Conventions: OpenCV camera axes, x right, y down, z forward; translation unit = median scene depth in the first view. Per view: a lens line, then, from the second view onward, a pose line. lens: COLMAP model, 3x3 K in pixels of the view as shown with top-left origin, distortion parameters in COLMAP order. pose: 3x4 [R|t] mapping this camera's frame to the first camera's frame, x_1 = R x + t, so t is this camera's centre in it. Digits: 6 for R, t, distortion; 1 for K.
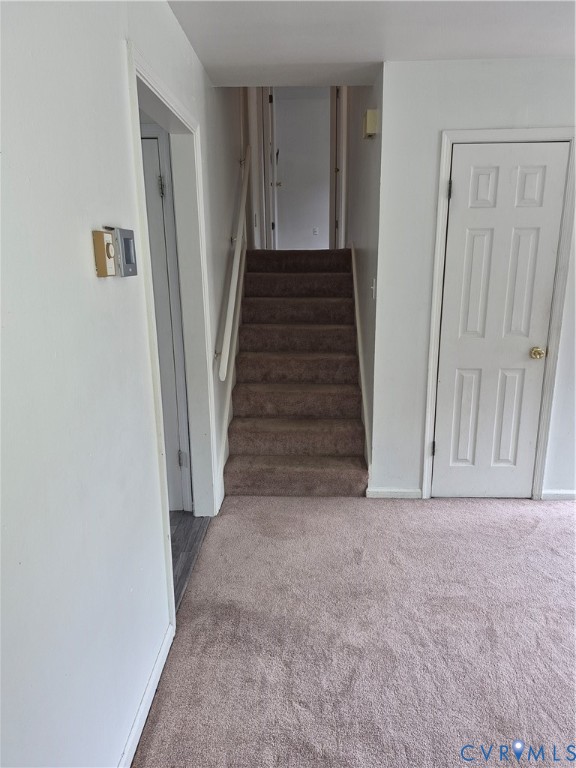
lens RADIAL K [[531.6, 0, 295.0], [0, 531.6, 386.0], [0, 0, 1]] dist [0.069026, -0.062109]
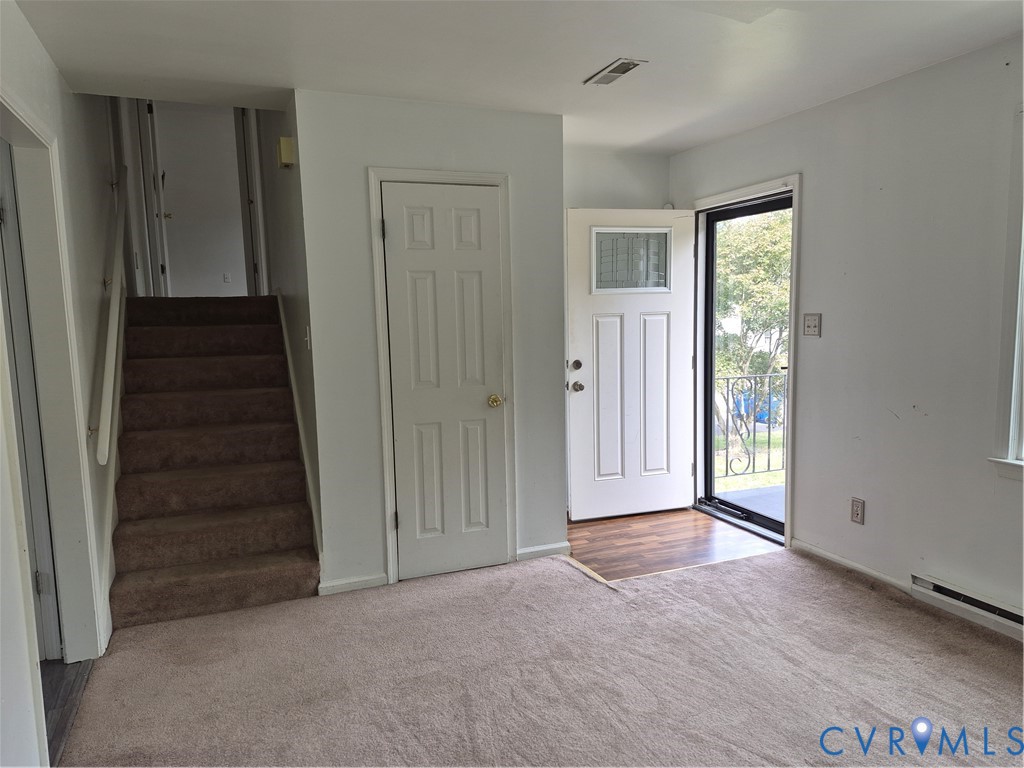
lens RADIAL K [[708.8, 0, 520.6], [0, 708.8, 386.6], [0, 0, 1]] dist [0.069026, -0.062109]
pose [[0.912182, -0.059769, 0.405402, -0.006559], [0.114196, 0.987192, -0.111407, 0.057965], [-0.393551, 0.147918, 0.907324, -0.141867]]
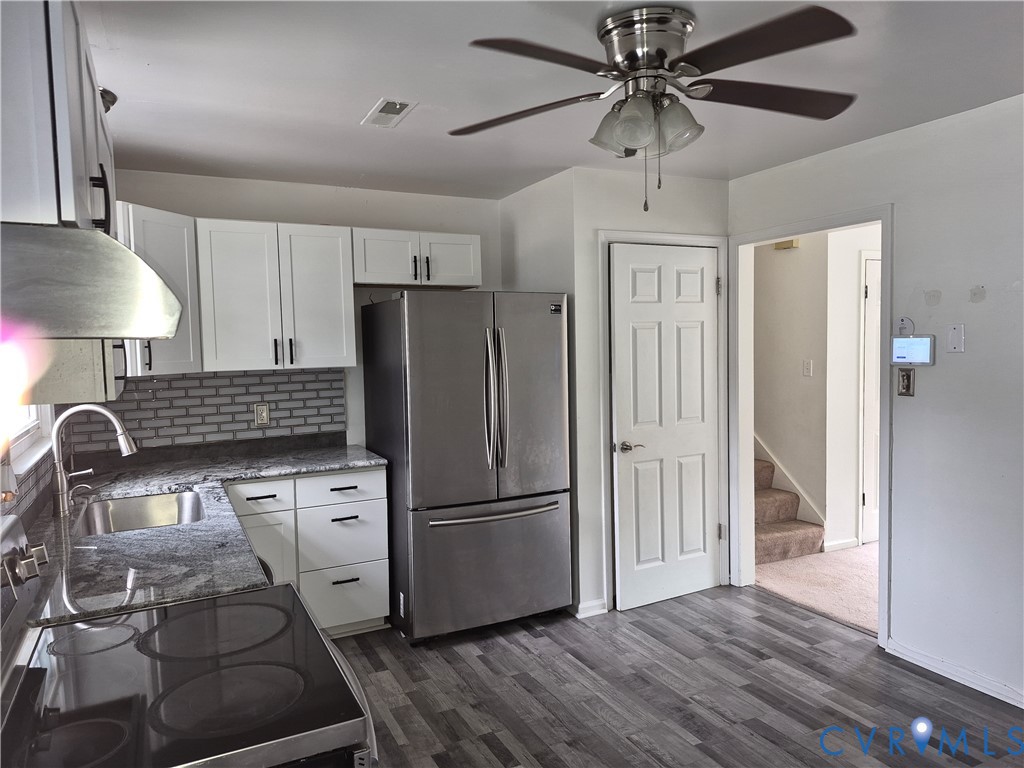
lens RADIAL K [[708.8, 0, 511.3], [0, 708.8, 384.3], [0, 0, 1]] dist [0.069026, -0.062109]
pose [[0.886305, -0.036317, 0.461676, -1.197943], [0.123394, 0.979400, -0.159843, 0.027062], [-0.446360, 0.198637, 0.872528, -0.087424]]
